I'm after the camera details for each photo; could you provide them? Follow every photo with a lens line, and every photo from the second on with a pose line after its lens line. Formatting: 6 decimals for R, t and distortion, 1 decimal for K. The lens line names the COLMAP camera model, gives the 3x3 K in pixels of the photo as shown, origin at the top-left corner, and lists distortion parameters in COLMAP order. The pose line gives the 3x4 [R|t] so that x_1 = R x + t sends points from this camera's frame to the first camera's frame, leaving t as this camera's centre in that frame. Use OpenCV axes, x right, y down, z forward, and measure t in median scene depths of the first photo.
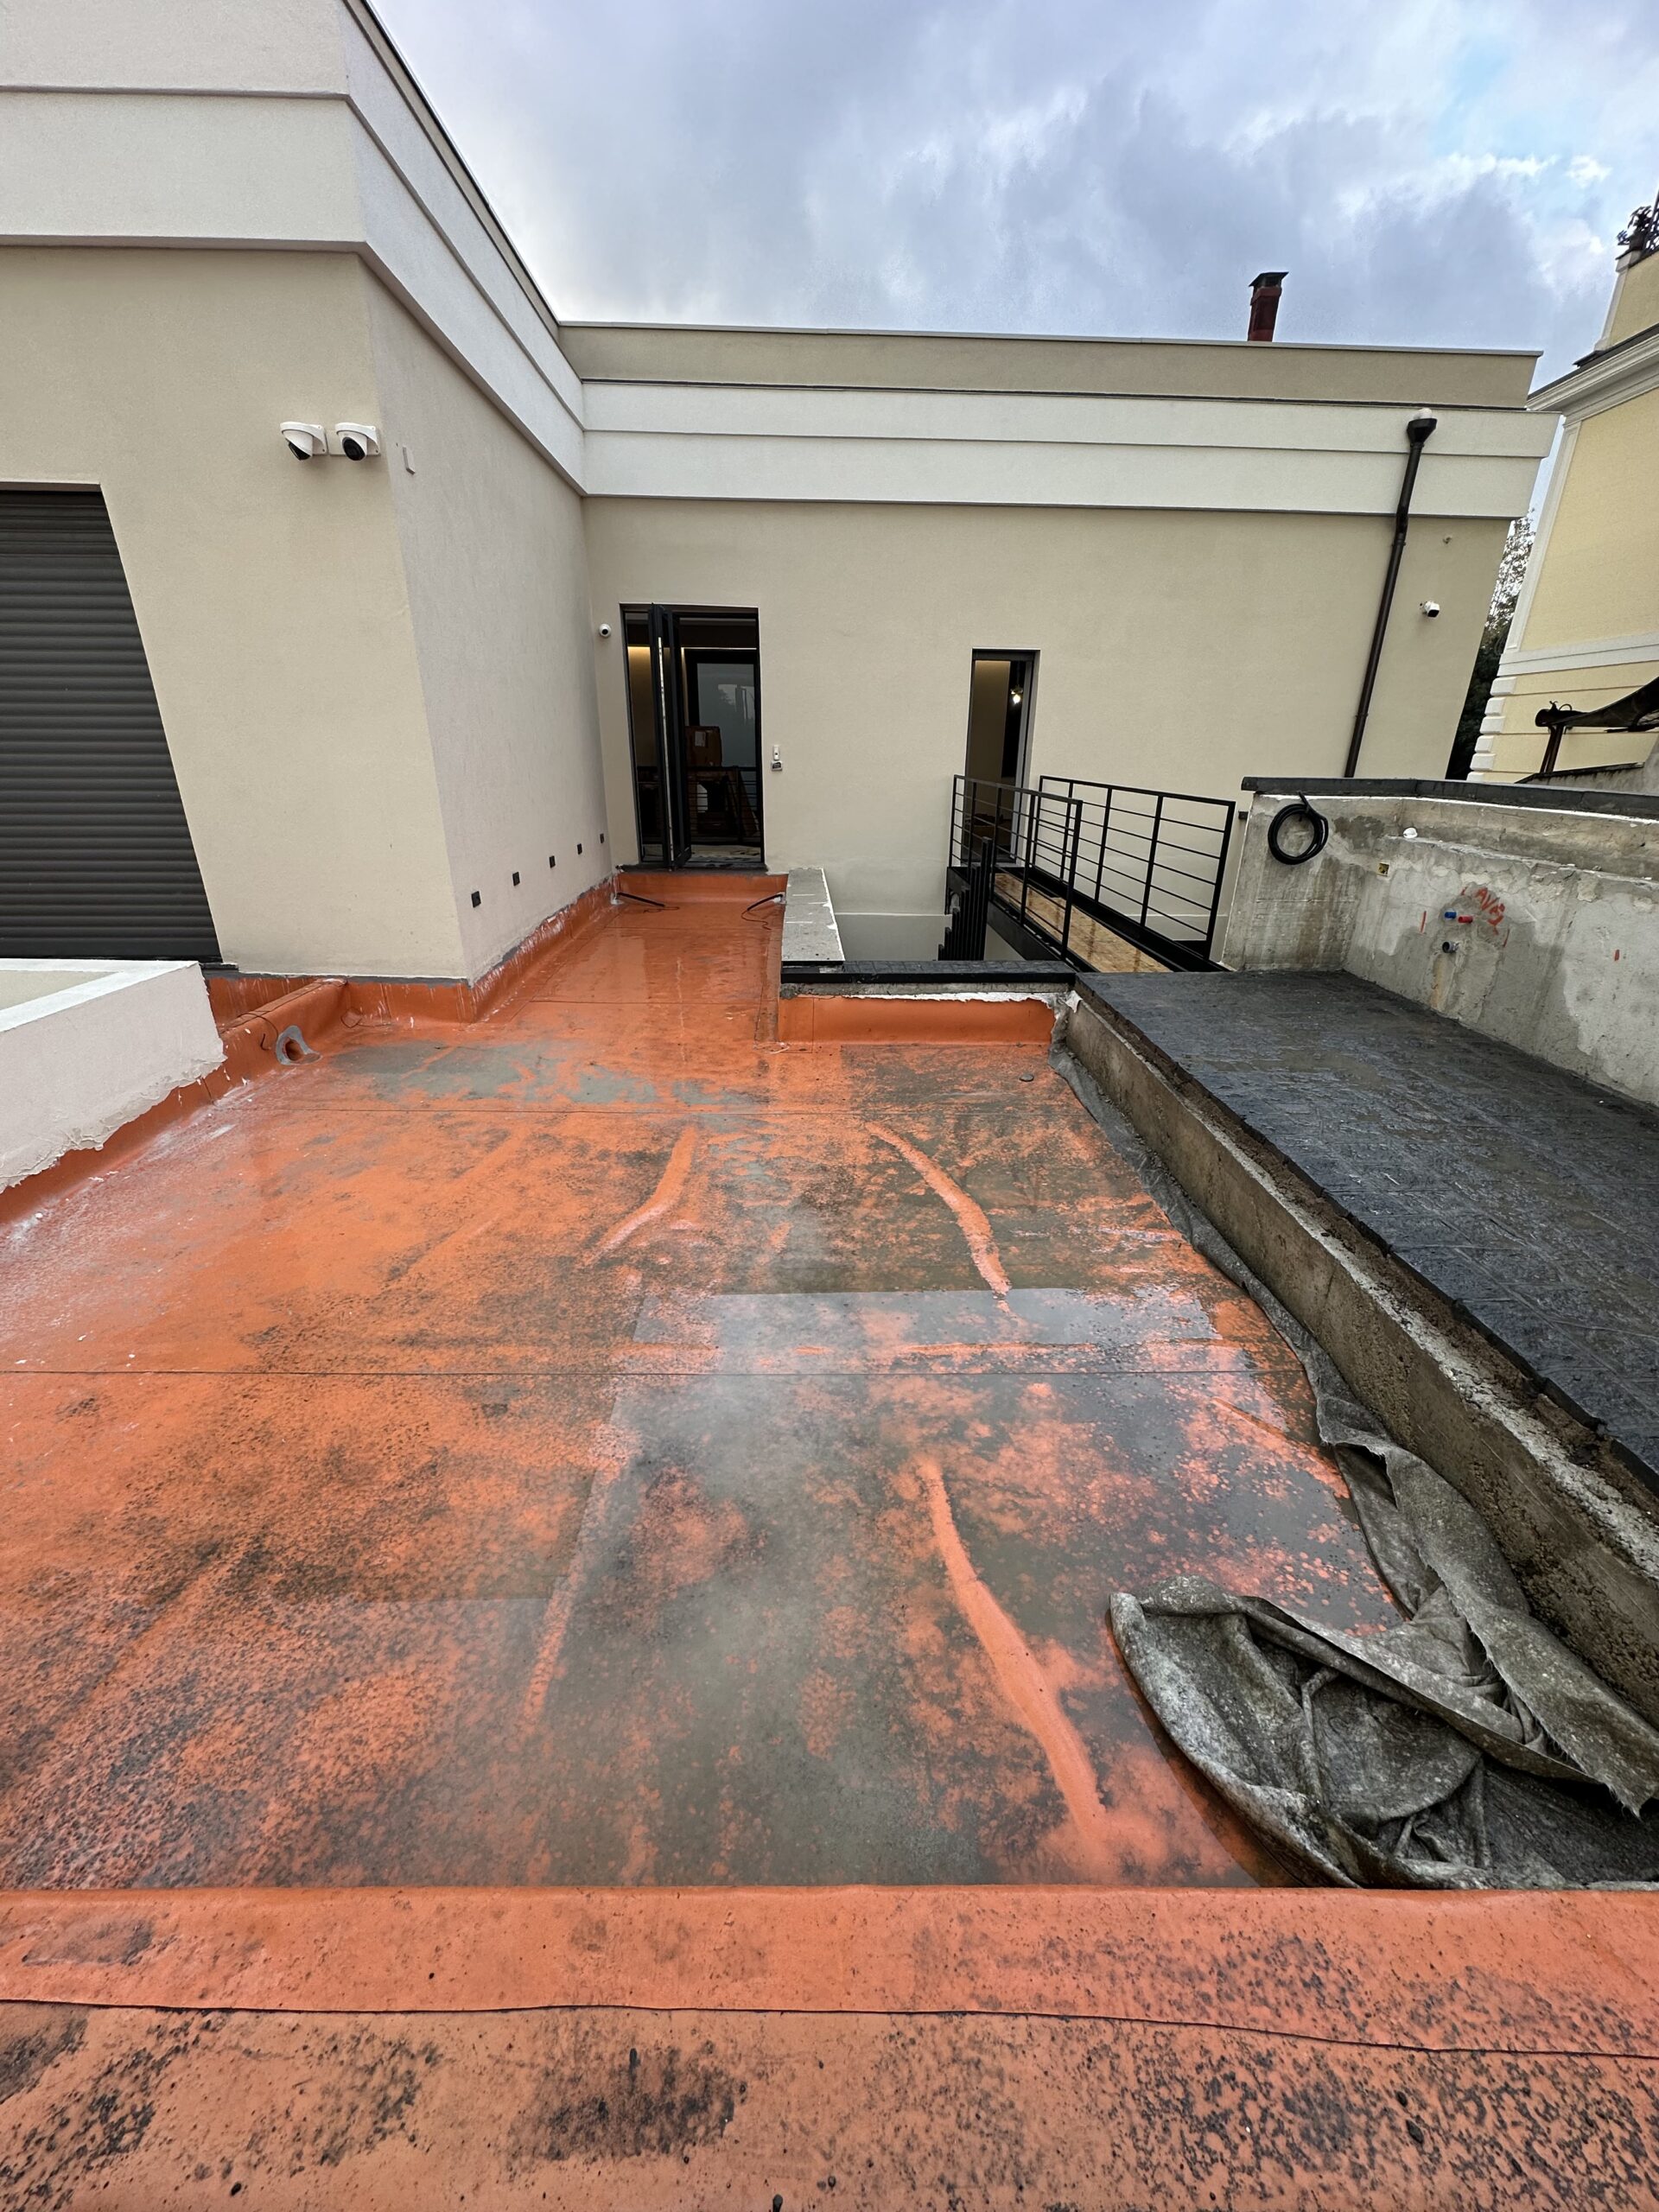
lens RADIAL K [[880.1, 0, 829.5], [0, 880.1, 1106.0], [0, 0, 1]] dist [-0.003838, 0.000290]
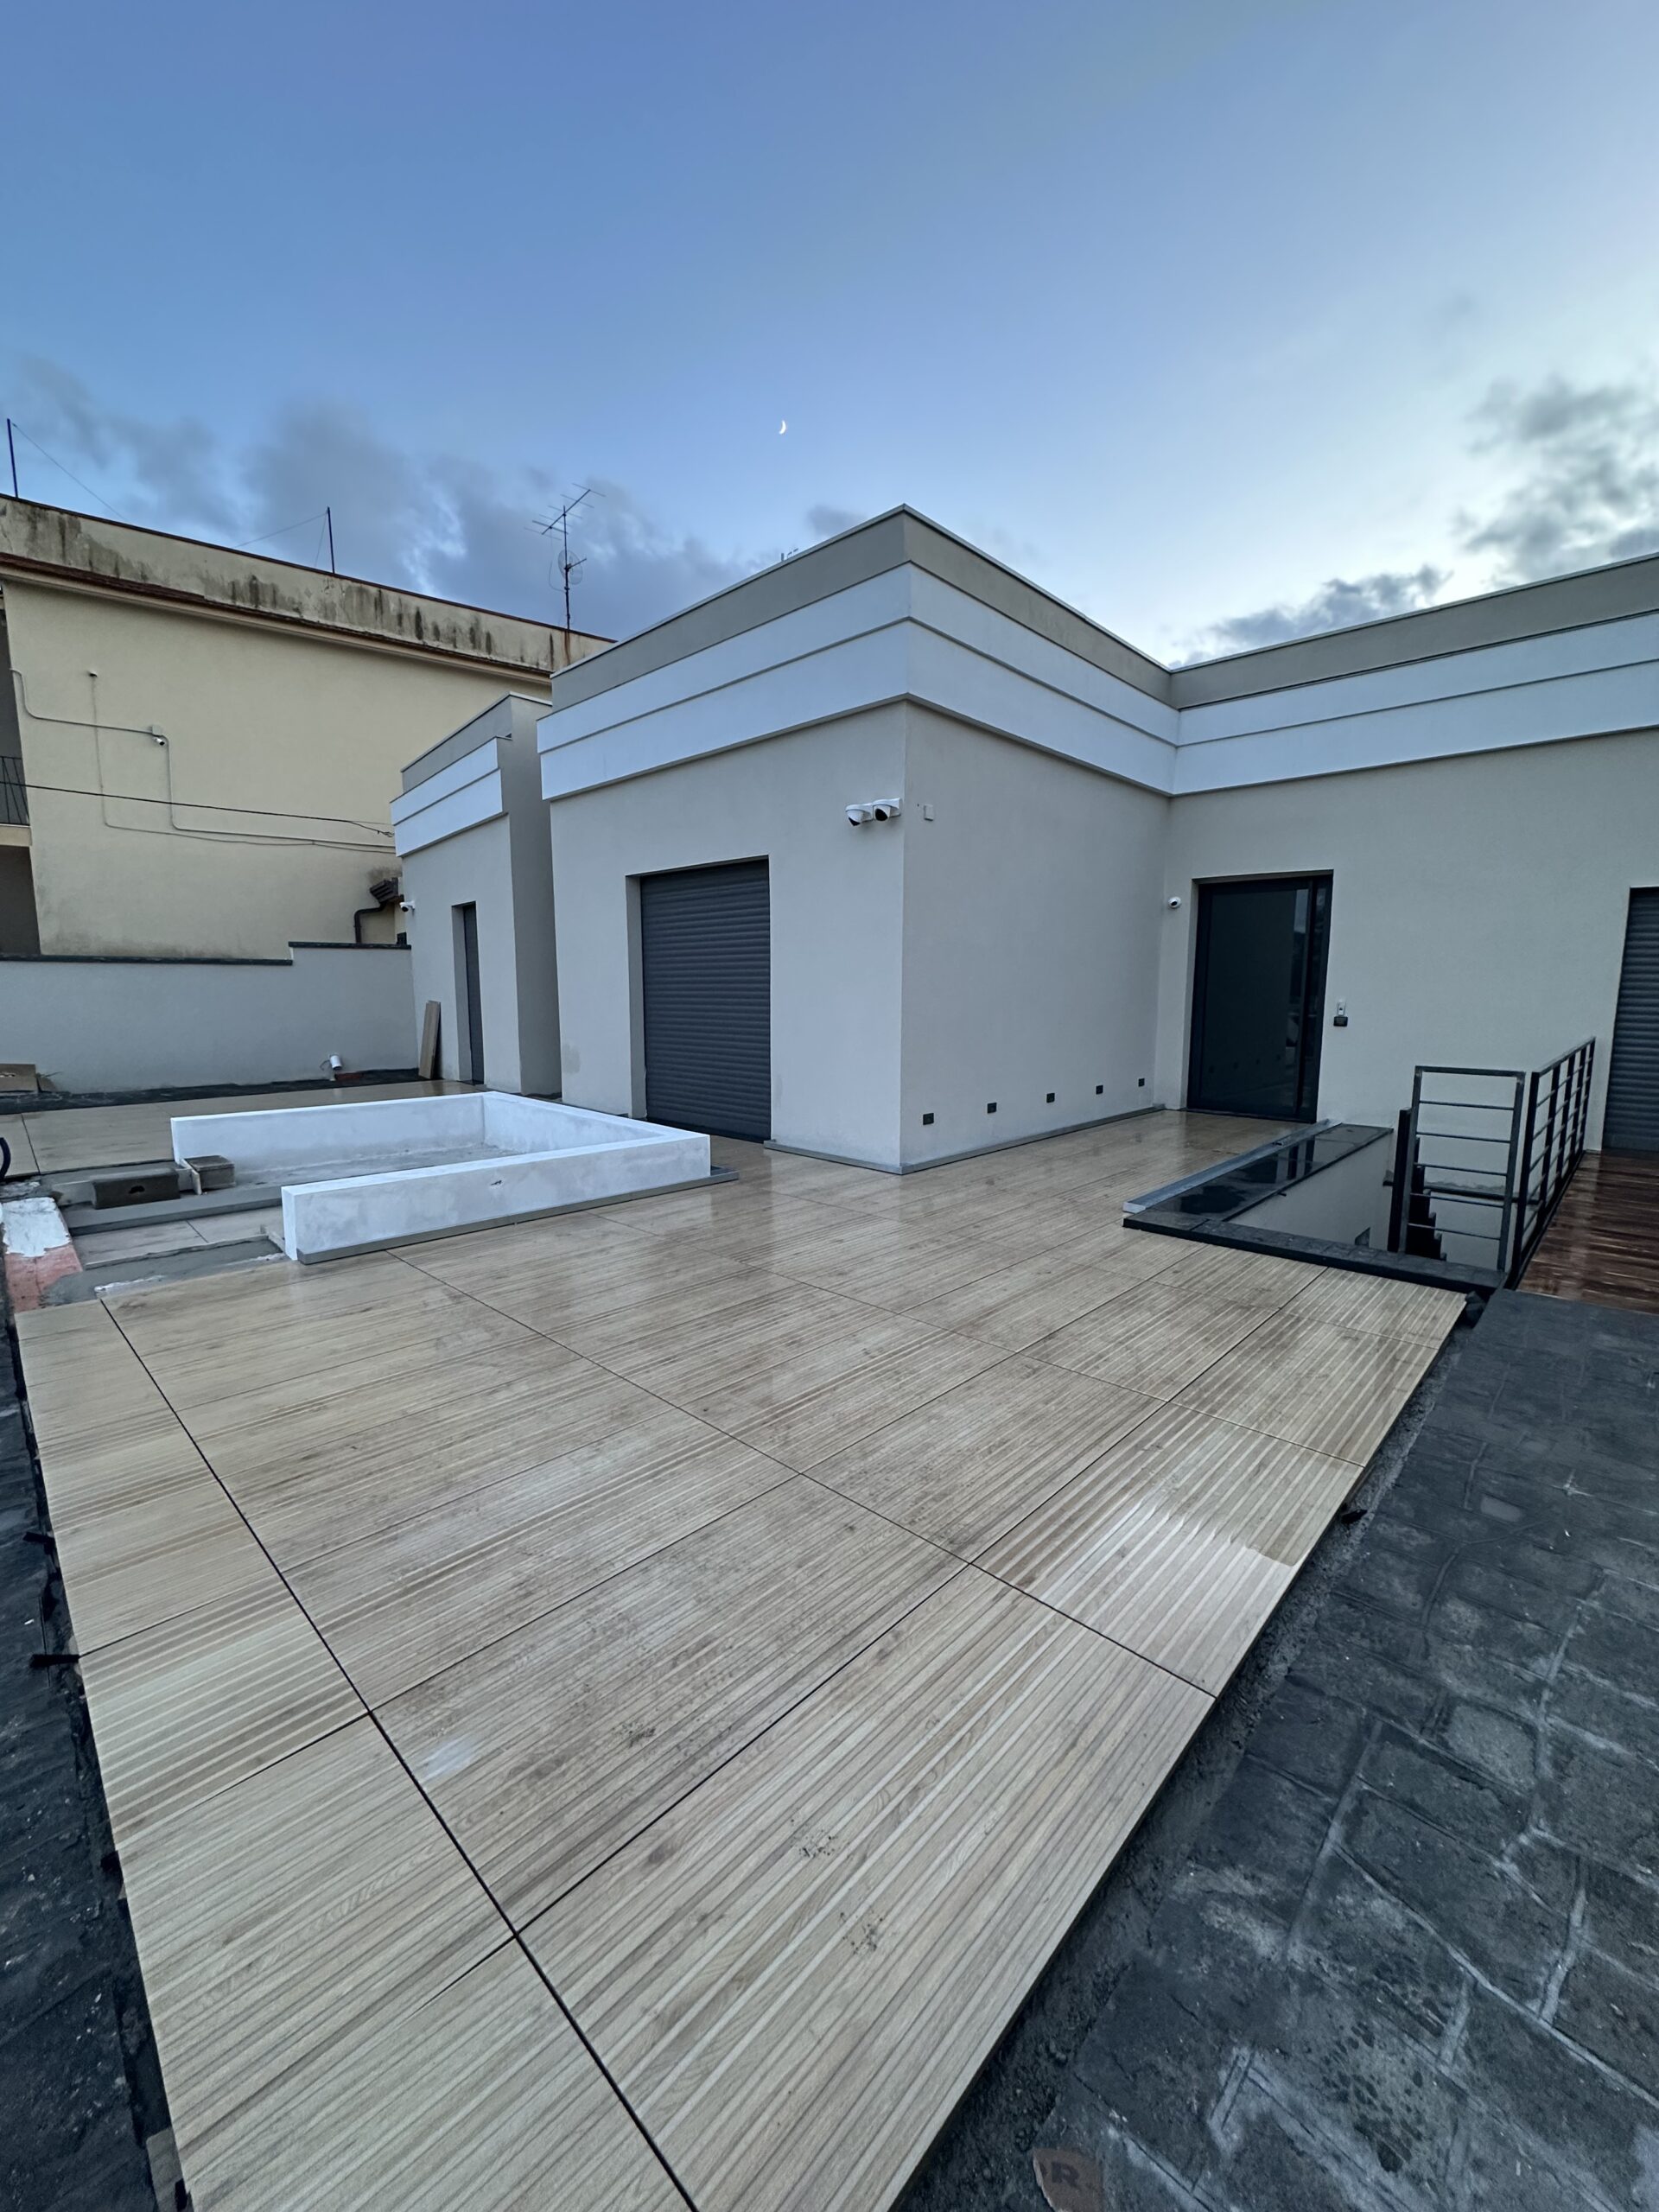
lens RADIAL K [[875.8, 0, 834.0], [0, 875.8, 1103.4], [0, 0, 1]] dist [-0.003475, 0.000061]
pose [[0.705059, 0.084855, -0.704053, 0.453476], [-0.267138, 0.951460, -0.152846, -0.040947], [0.656908, 0.295845, 0.693504, 0.071044]]
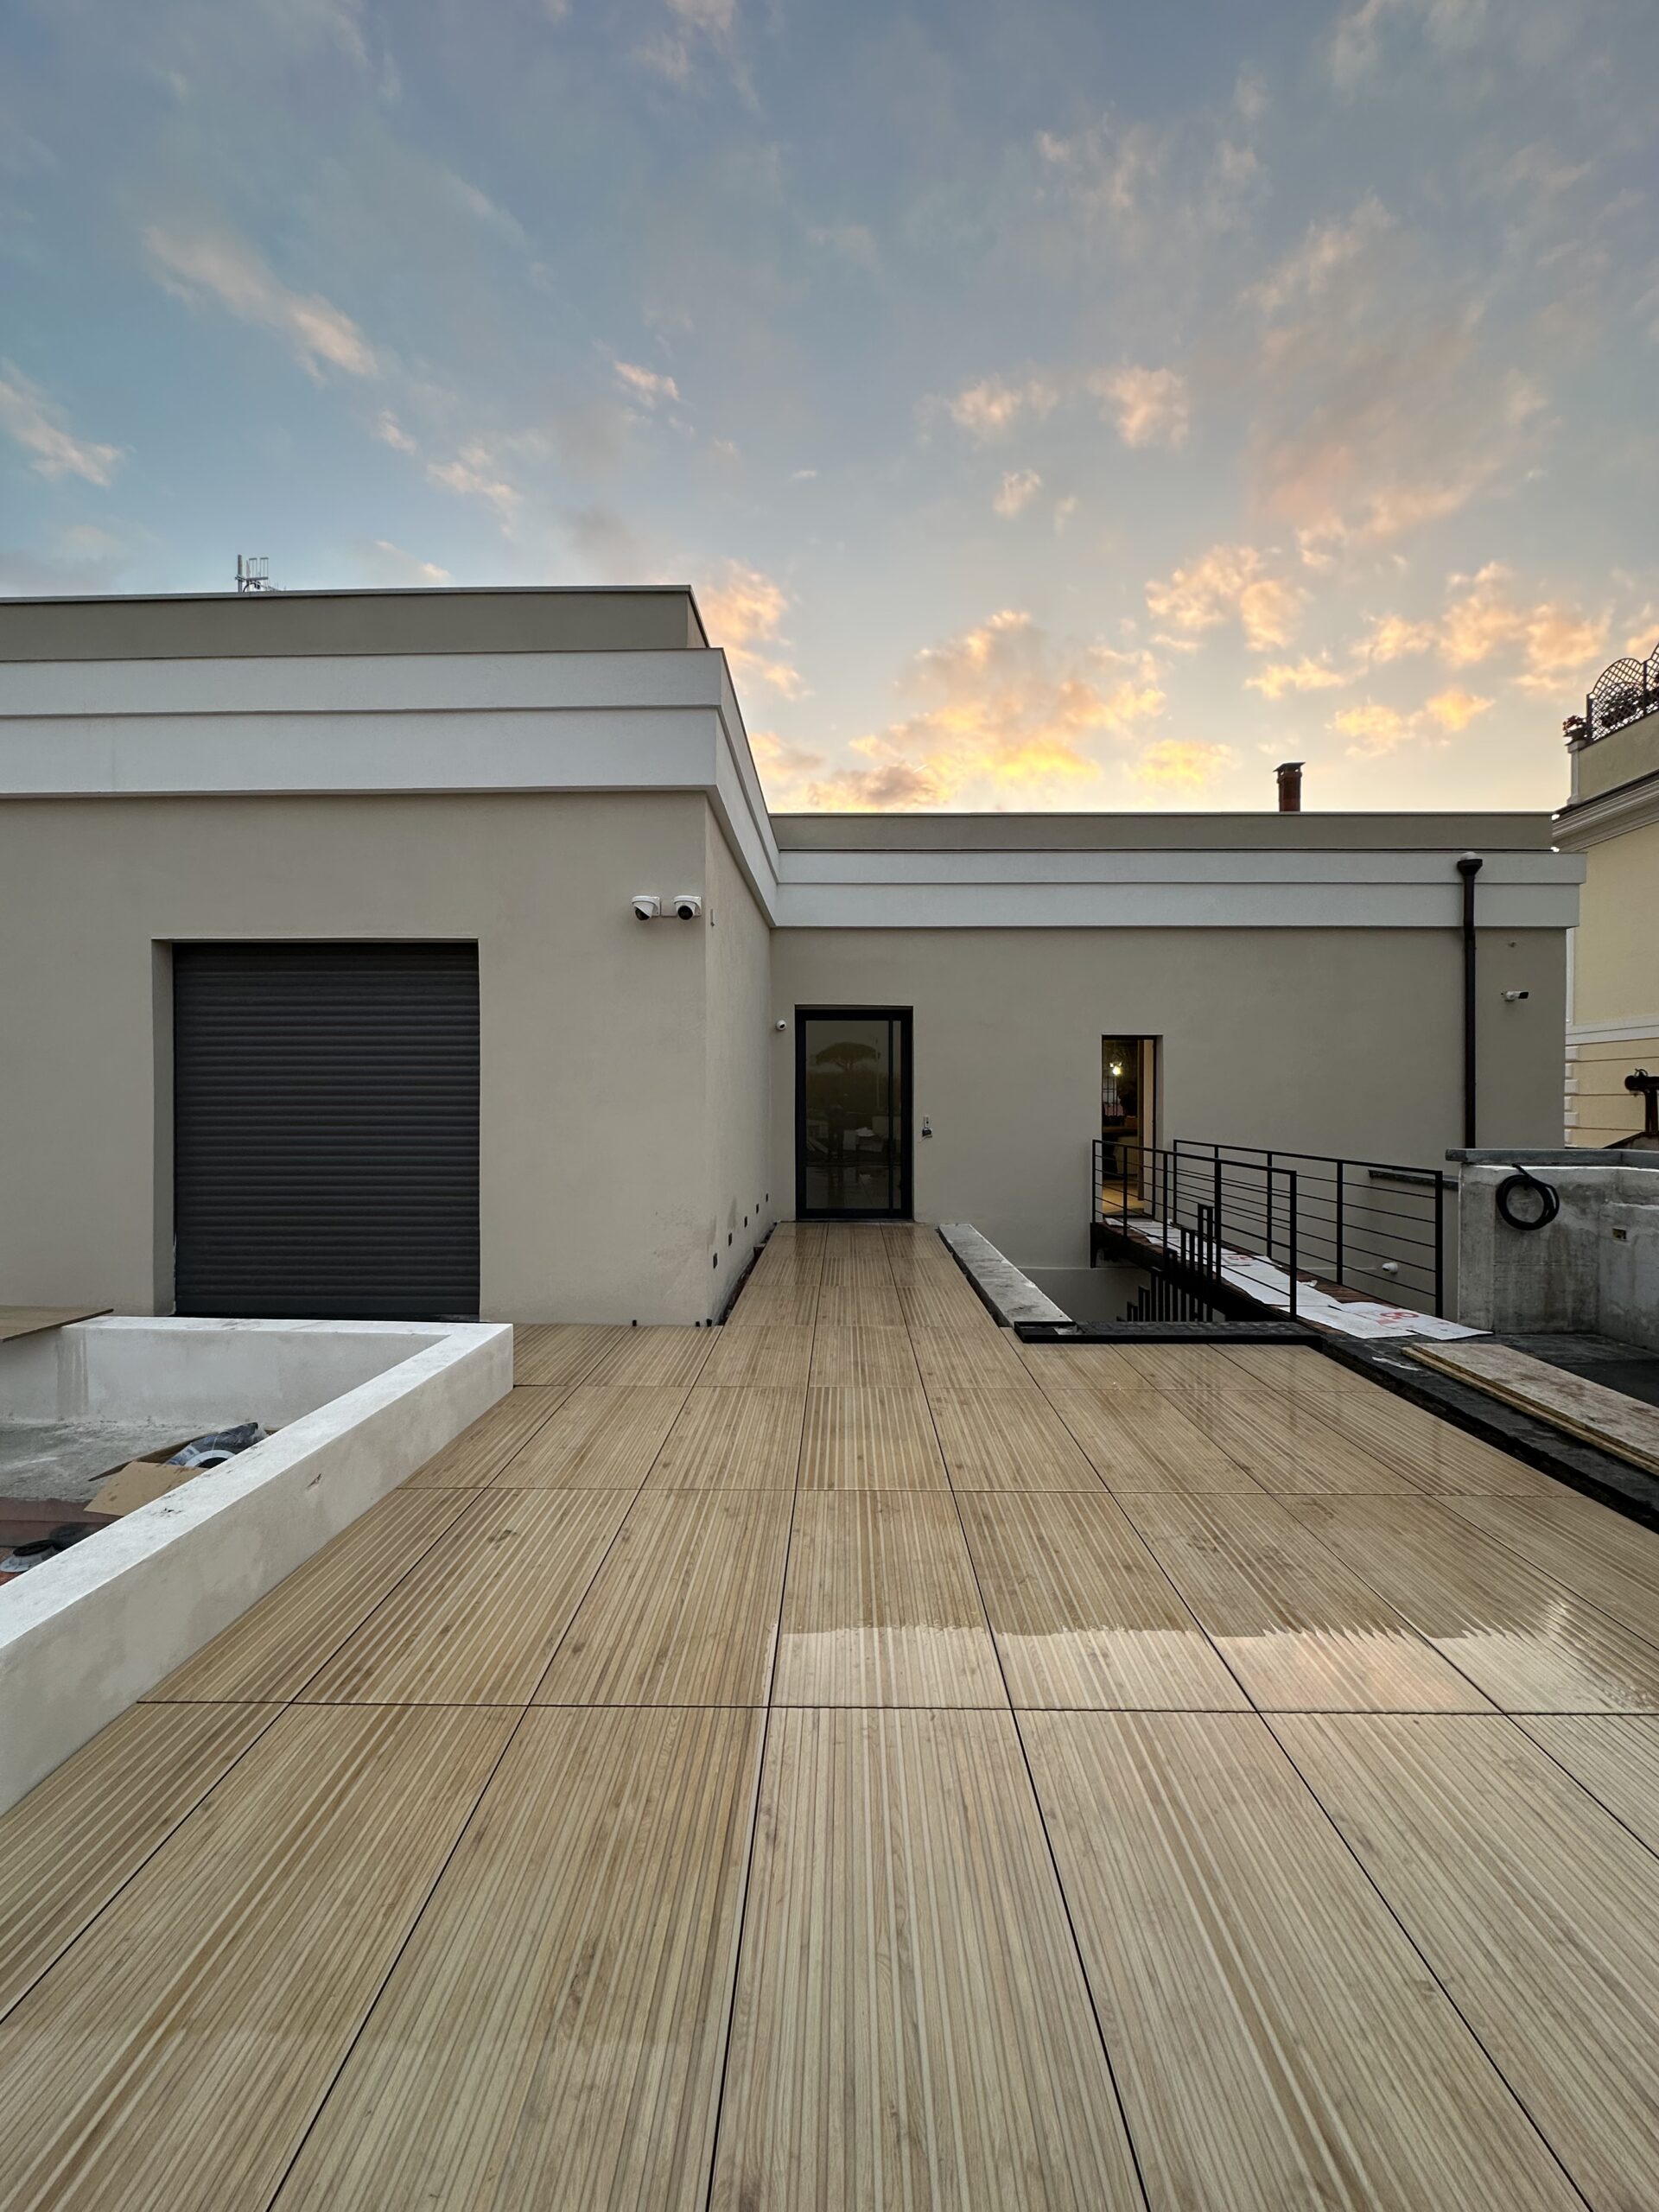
lens RADIAL K [[877.6, 0, 825.7], [0, 877.6, 1106.3], [0, 0, 1]] dist [-0.005806, -0.000098]
pose [[0.998623, -0.008497, -0.051765, -0.267940], [-0.011520, 0.927185, -0.374425, -0.015900], [0.051177, 0.374506, 0.925811, -0.056638]]
